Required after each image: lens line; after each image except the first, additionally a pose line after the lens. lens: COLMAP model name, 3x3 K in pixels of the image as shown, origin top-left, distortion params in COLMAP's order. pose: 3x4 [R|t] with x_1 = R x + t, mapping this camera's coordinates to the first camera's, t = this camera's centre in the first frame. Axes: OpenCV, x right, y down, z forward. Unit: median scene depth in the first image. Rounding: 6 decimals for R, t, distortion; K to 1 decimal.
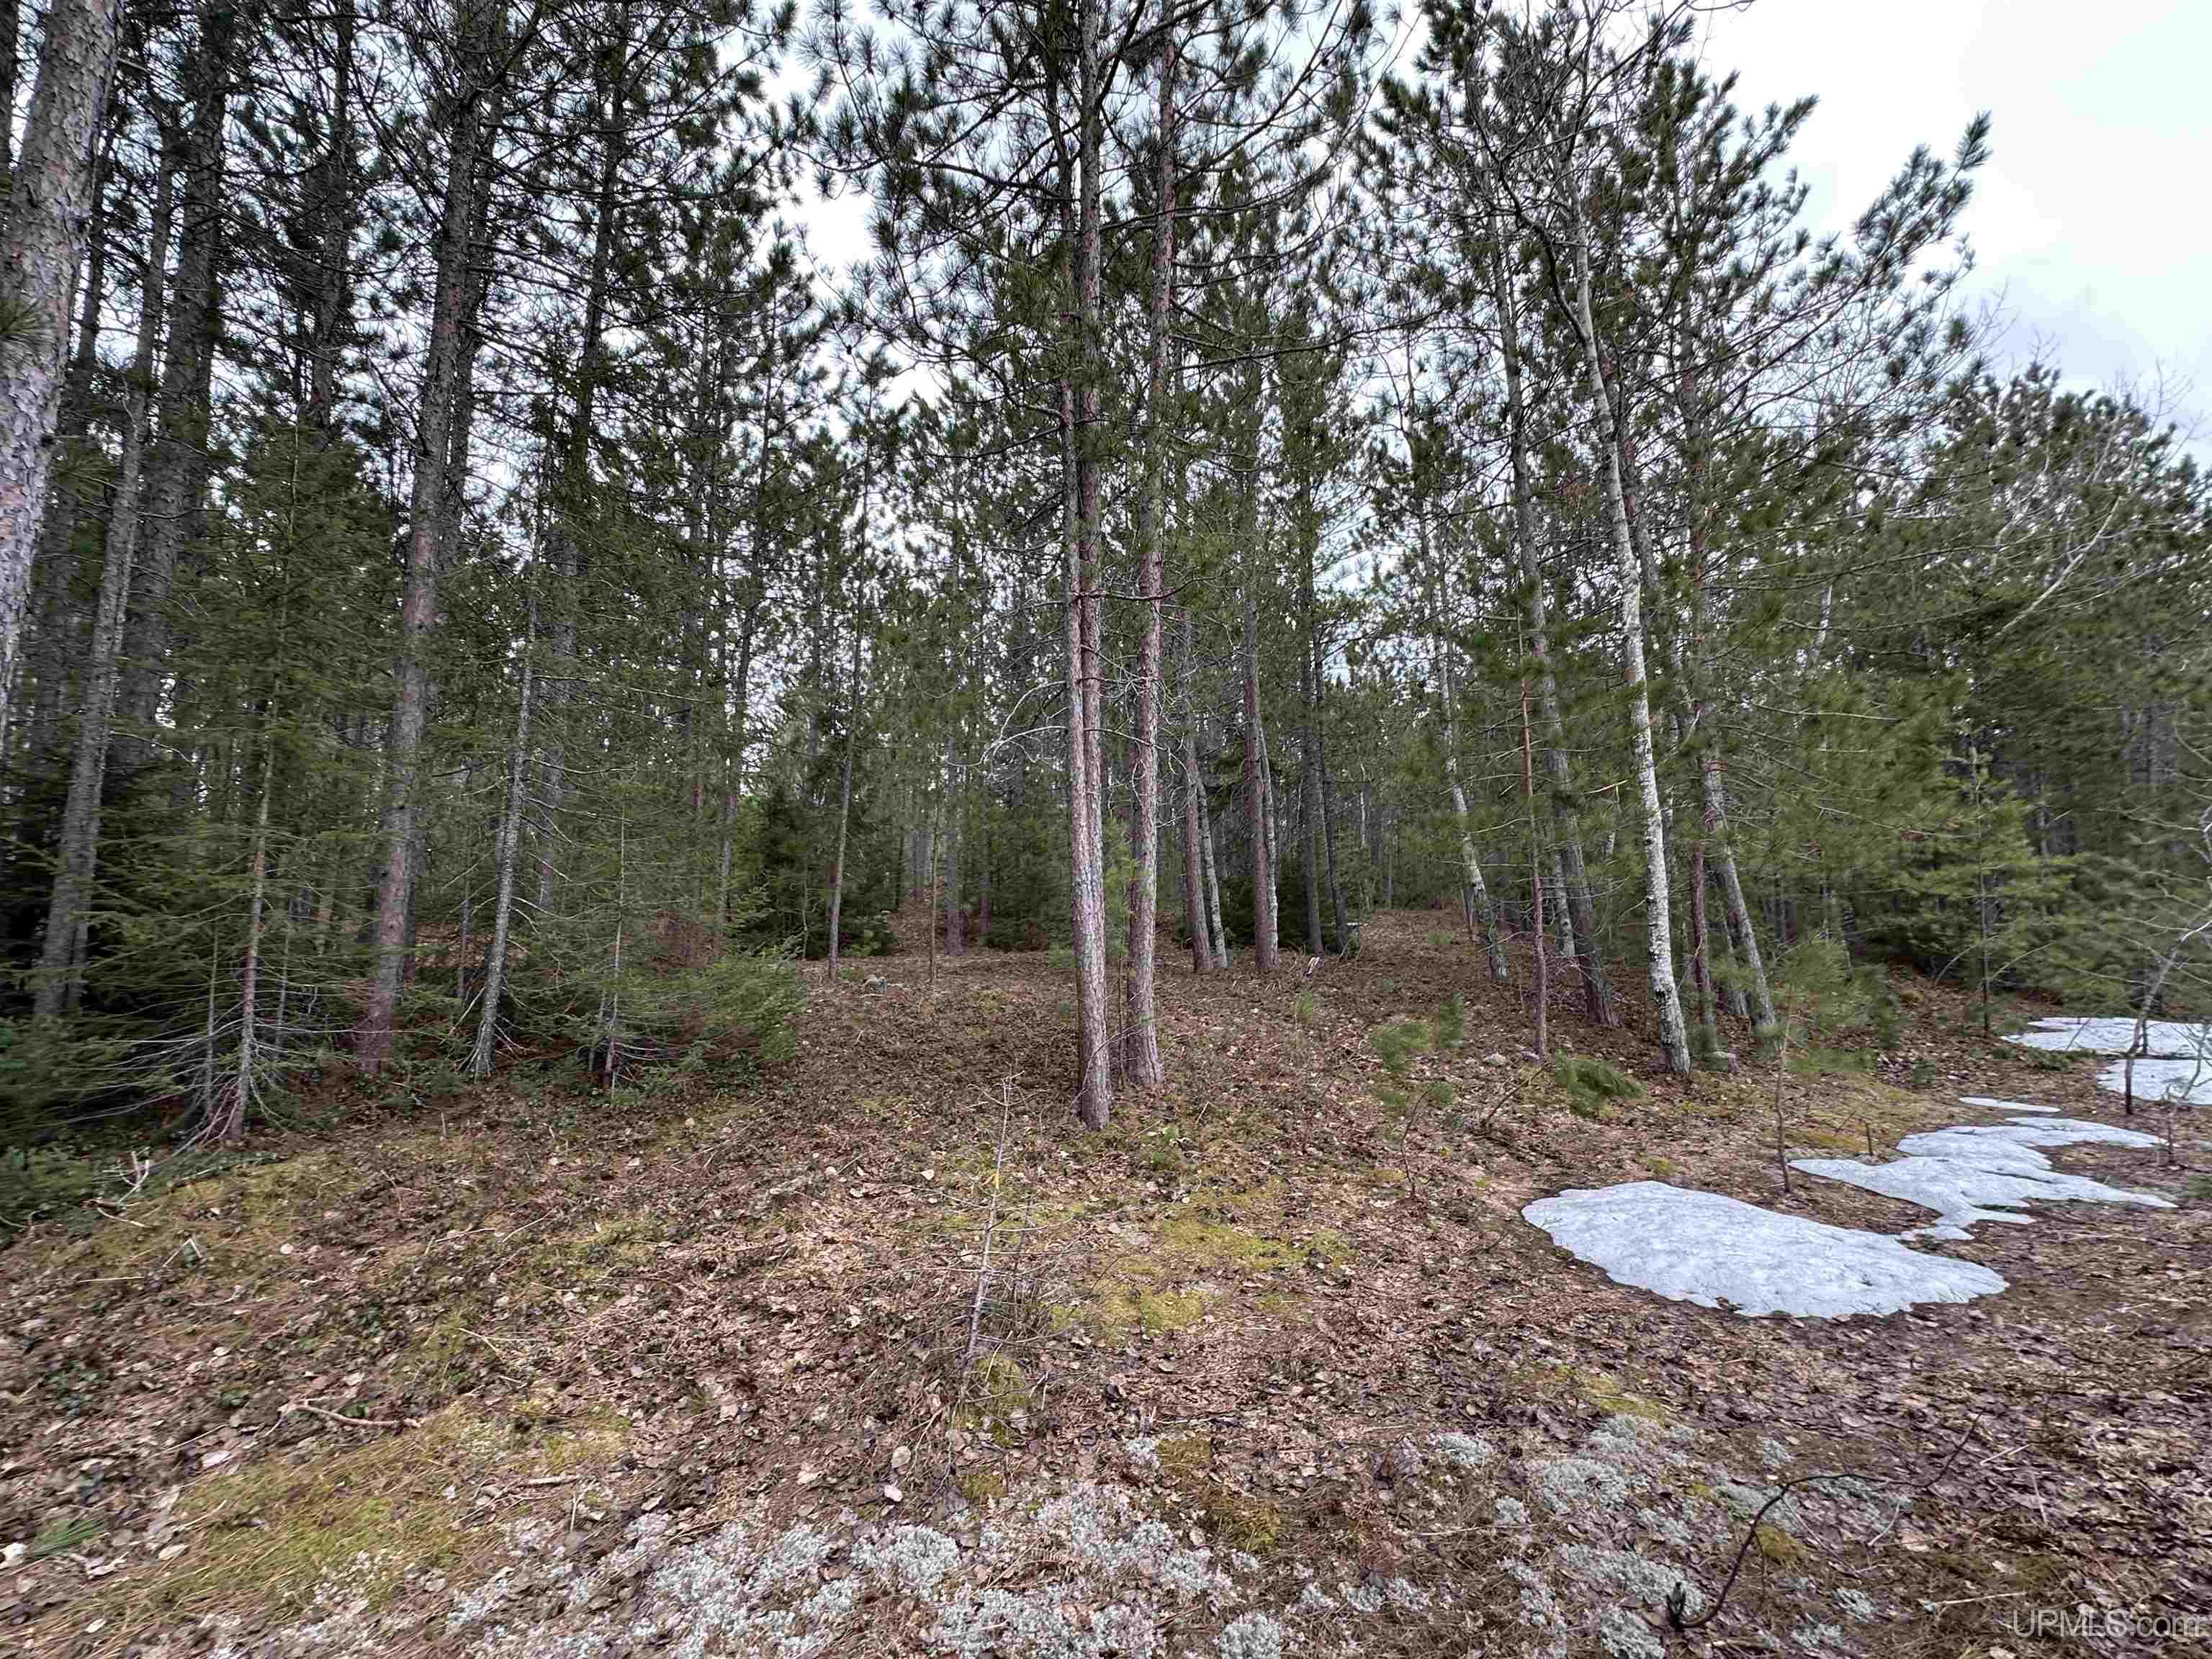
lens RADIAL K [[884.0, 0, 1107.8], [0, 884.0, 832.2], [0, 0, 1]] dist [-0.002323, 0.000979]
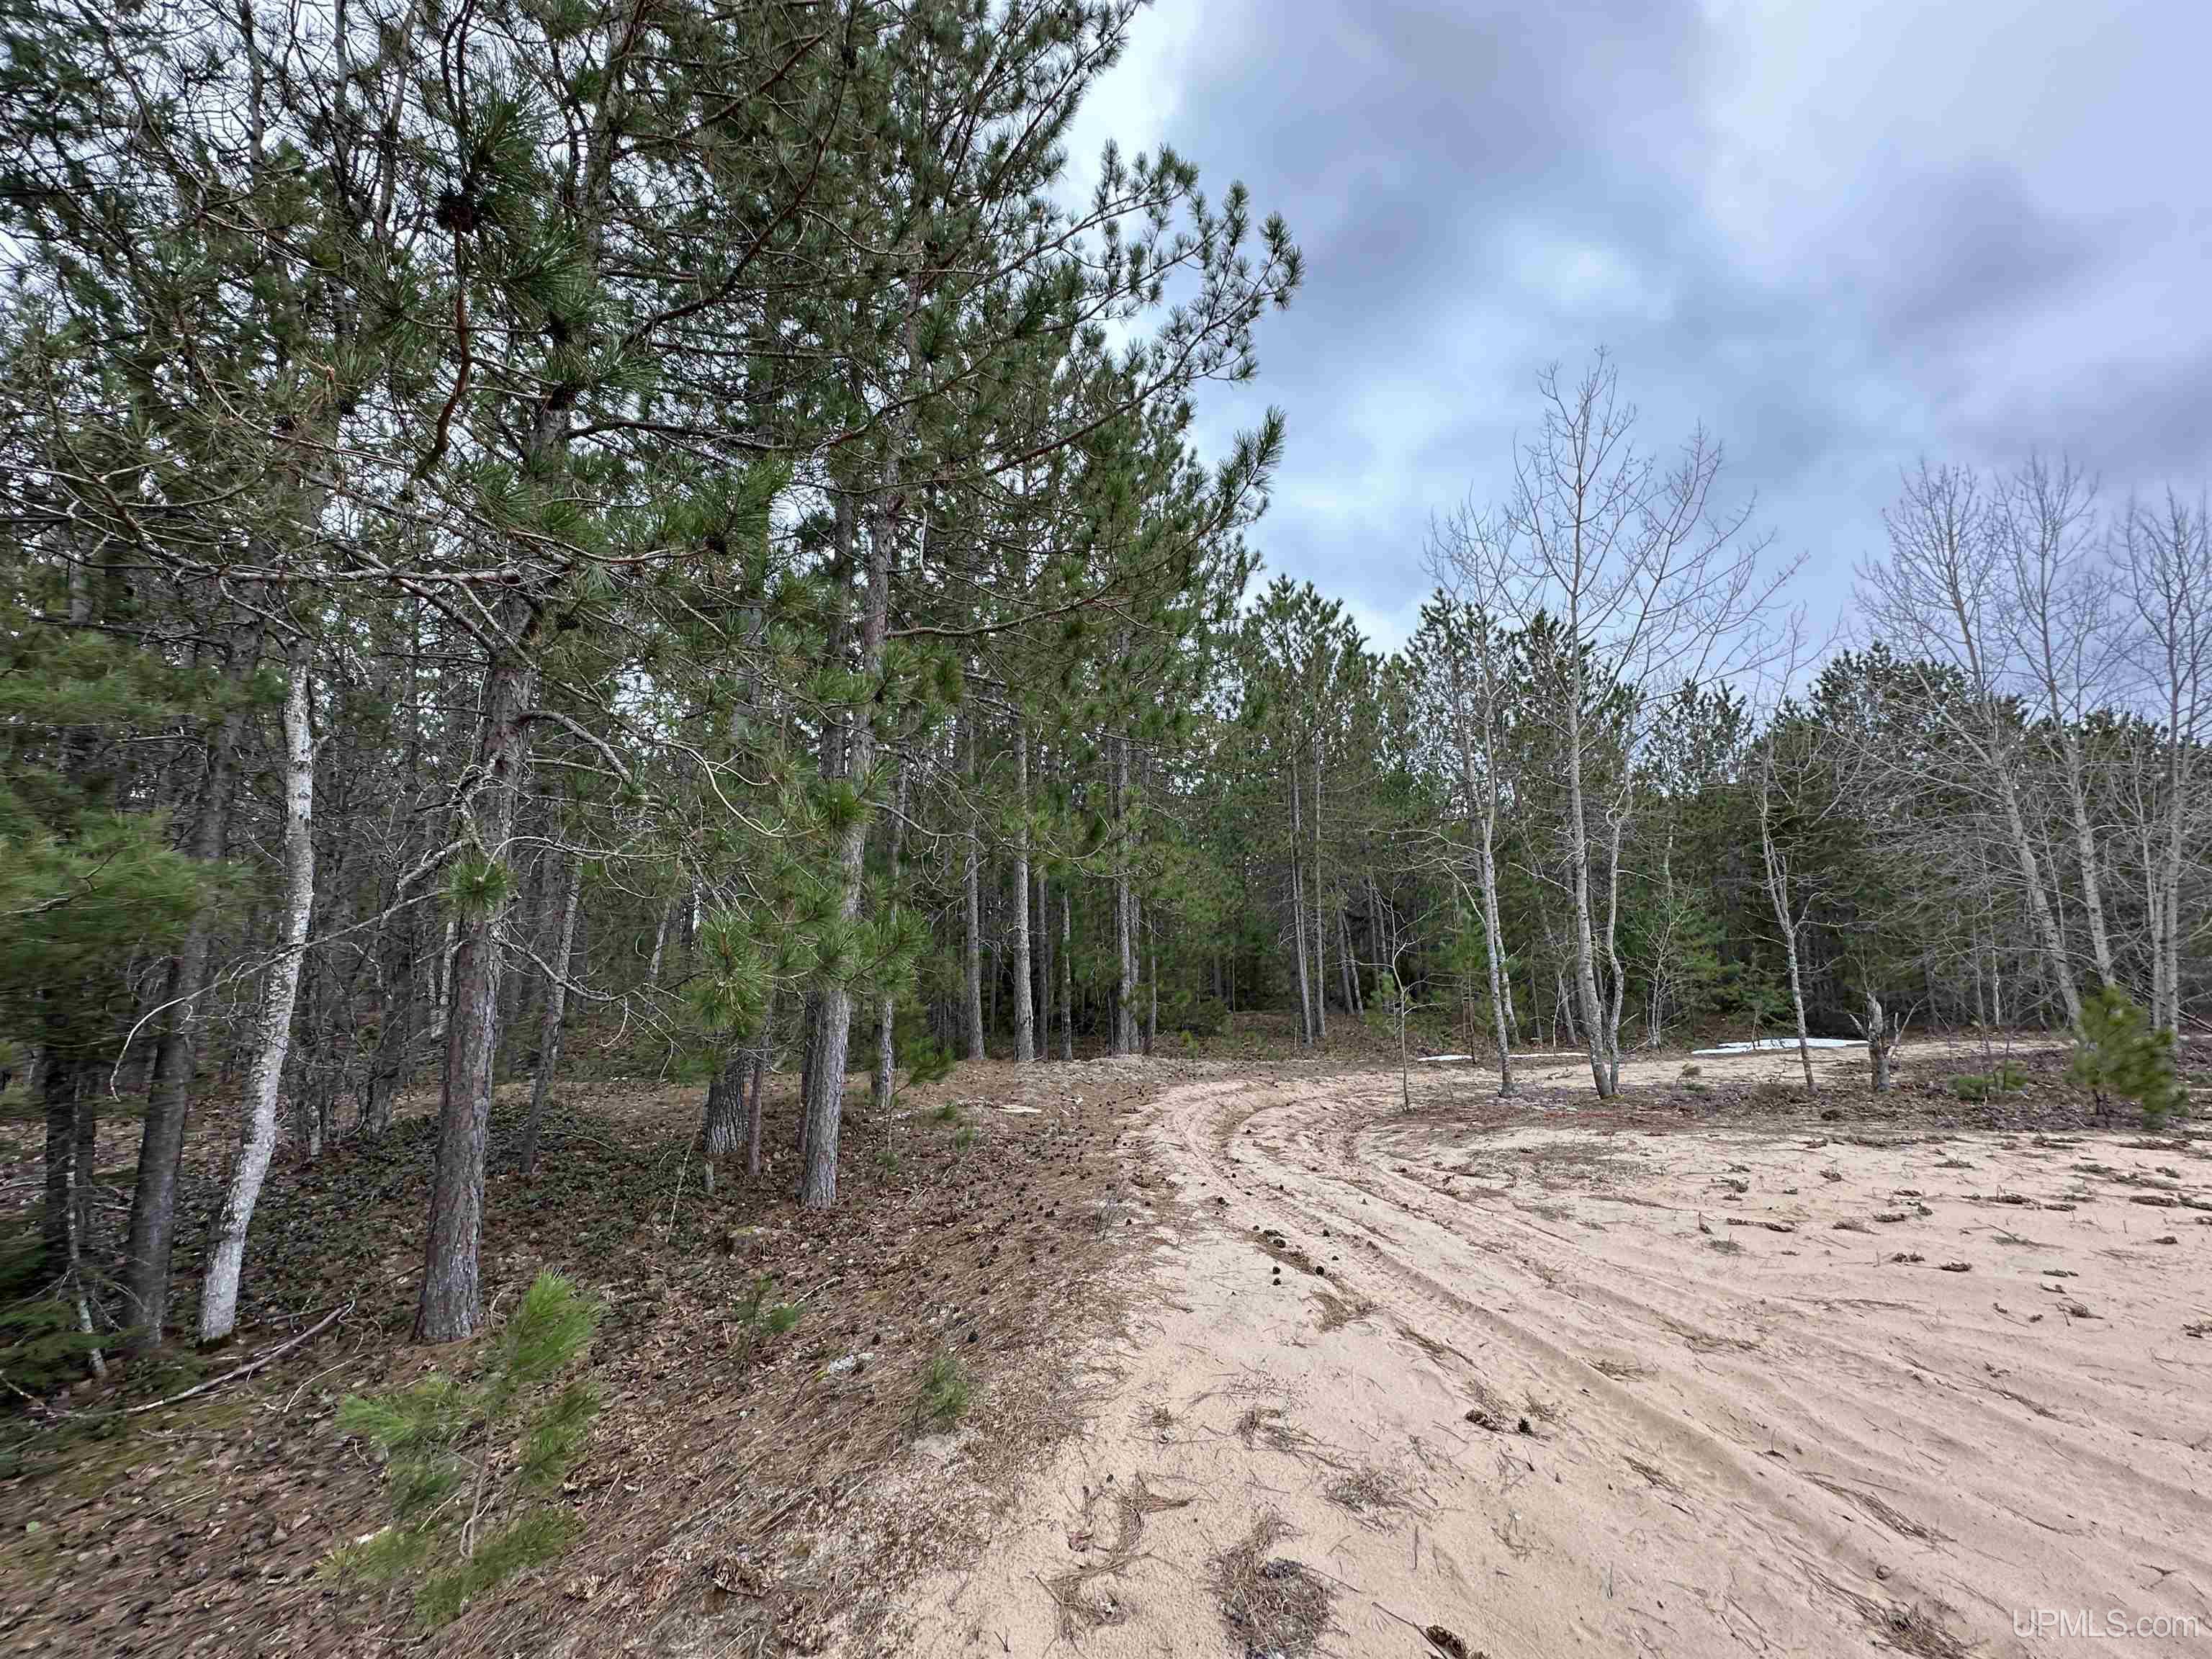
lens RADIAL K [[884.0, 0, 1107.8], [0, 884.0, 832.2], [0, 0, 1]] dist [-0.002323, 0.000979]
pose [[0.980599, -0.036416, -0.192612, -0.084038], [0.018655, 0.995470, -0.093232, -0.210754], [0.195135, 0.087830, 0.976836, -2.625999]]
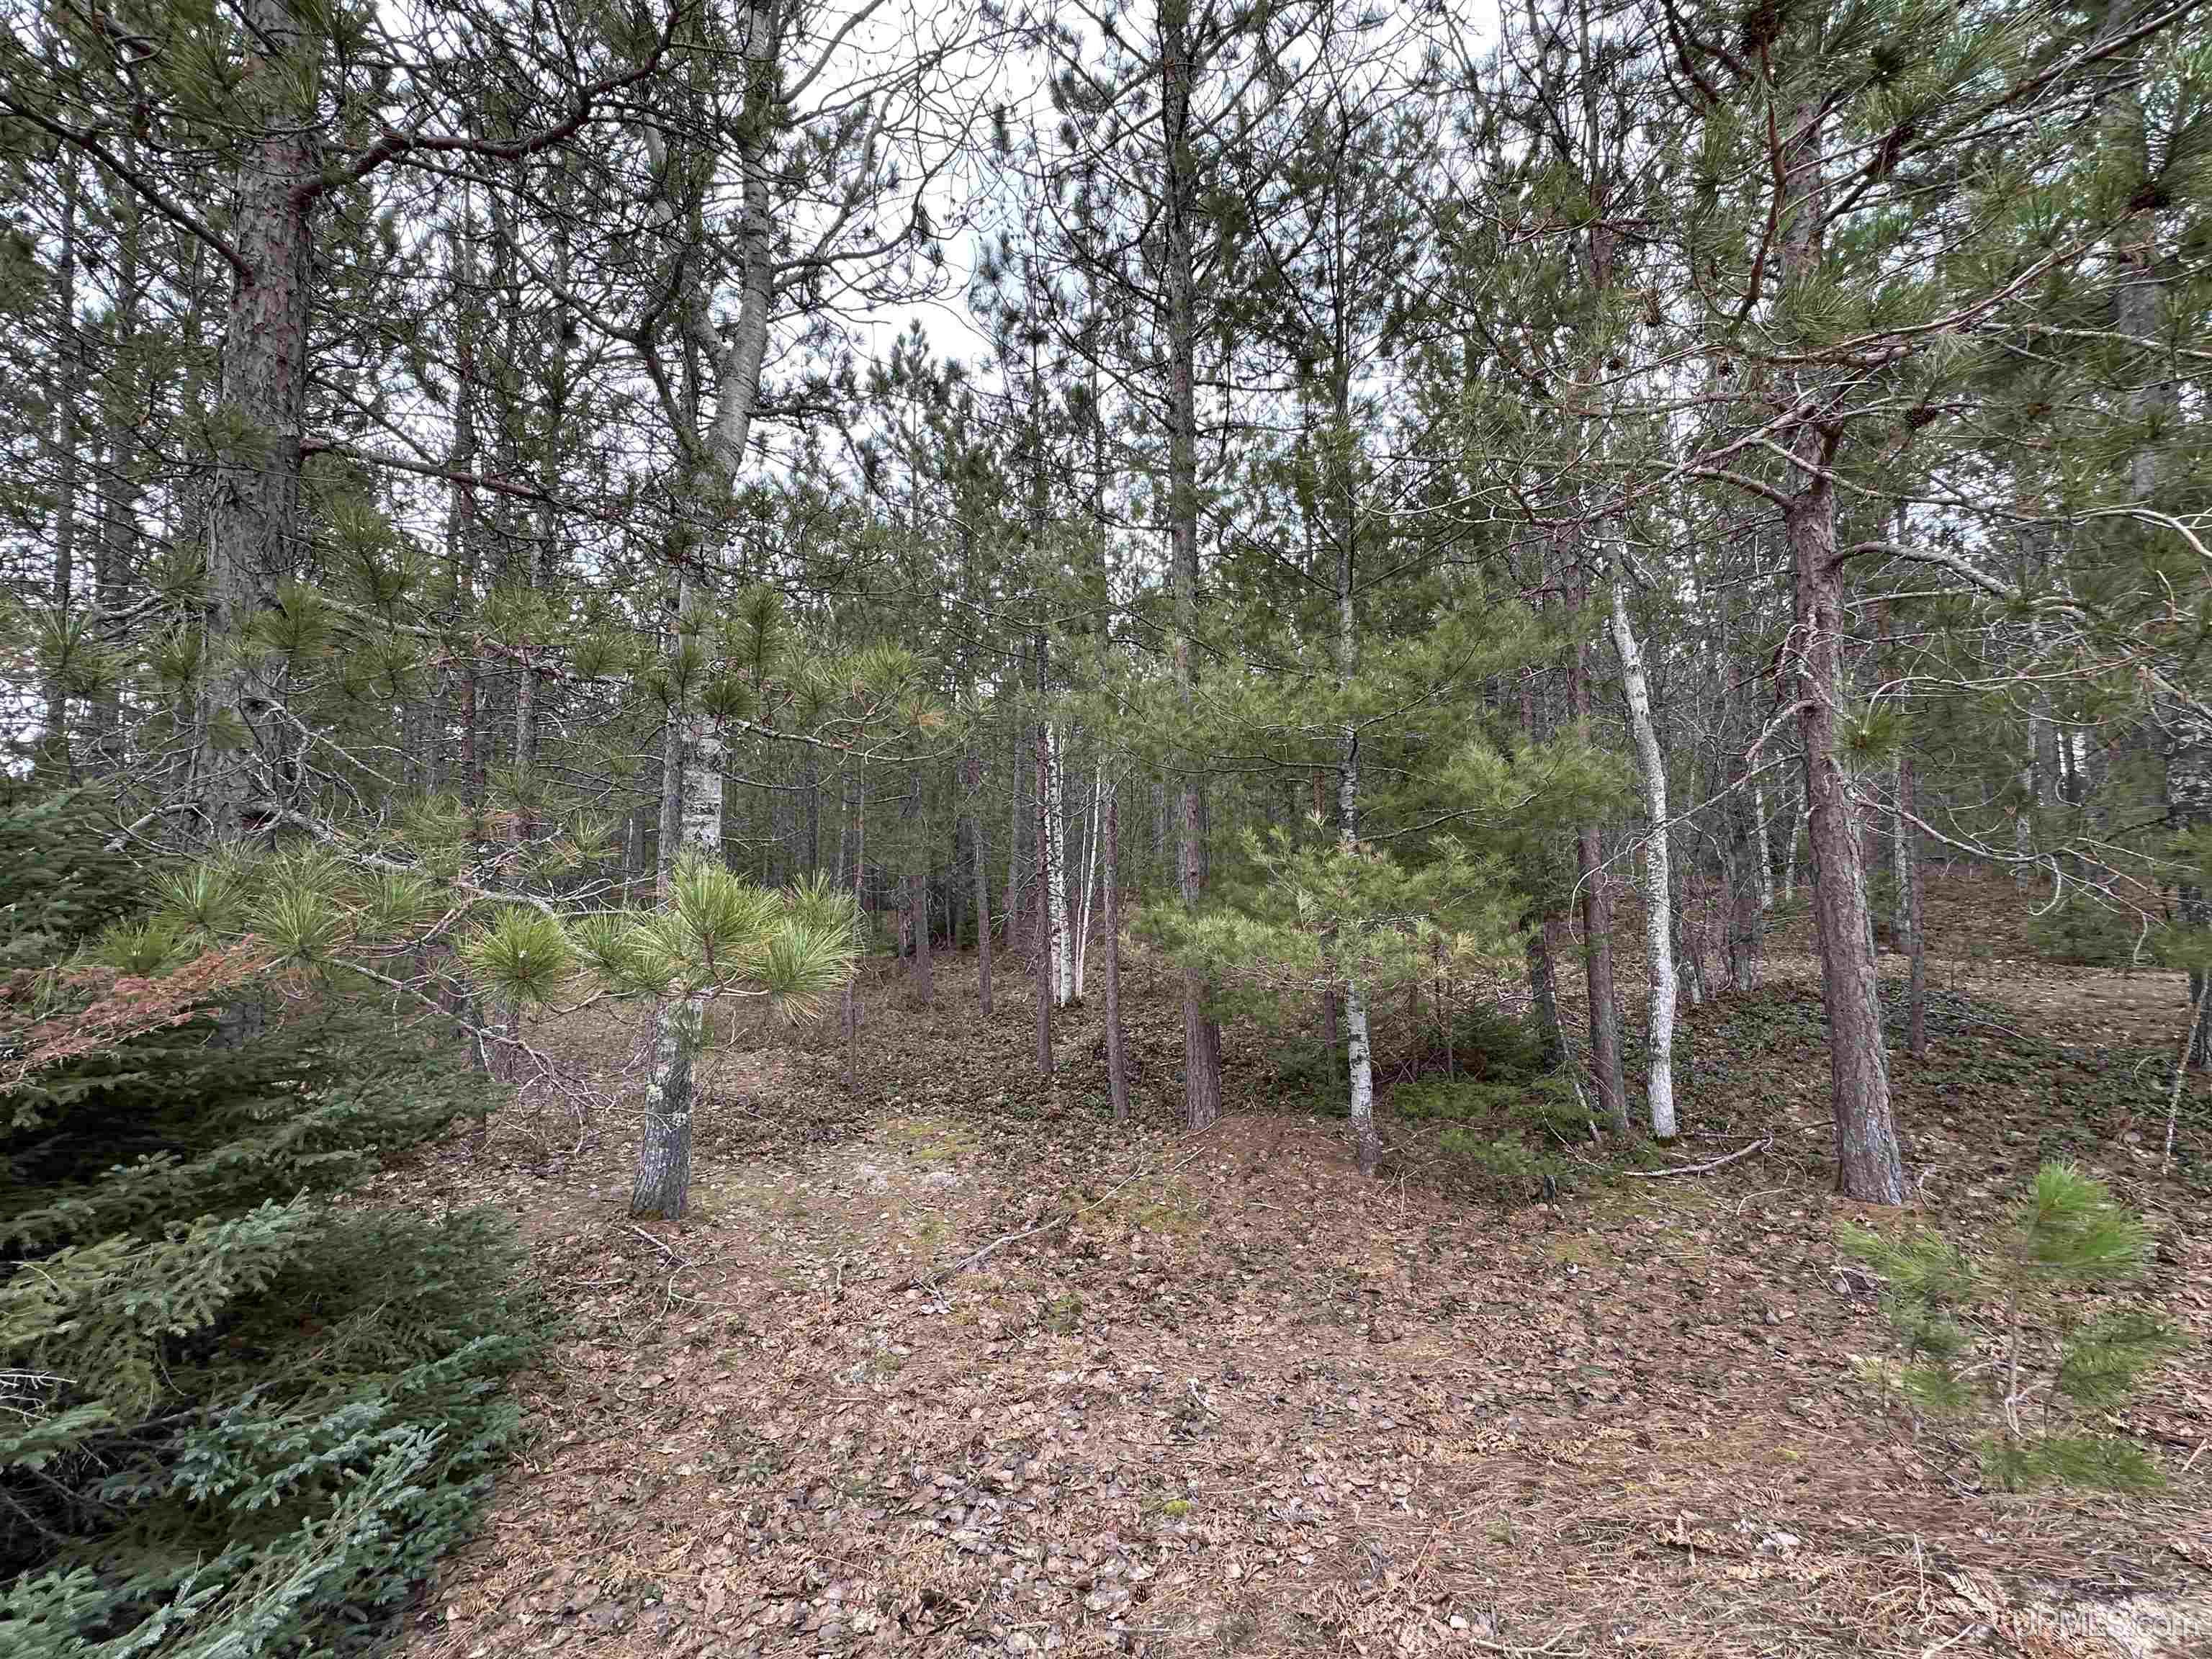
lens RADIAL K [[884.0, 0, 1107.8], [0, 884.0, 832.2], [0, 0, 1]] dist [-0.002323, 0.000979]
pose [[0.108322, -0.057153, -0.992472, -0.110760], [0.107742, 0.993140, -0.045432, -0.206649], [0.988260, -0.102009, 0.113737, -2.661702]]
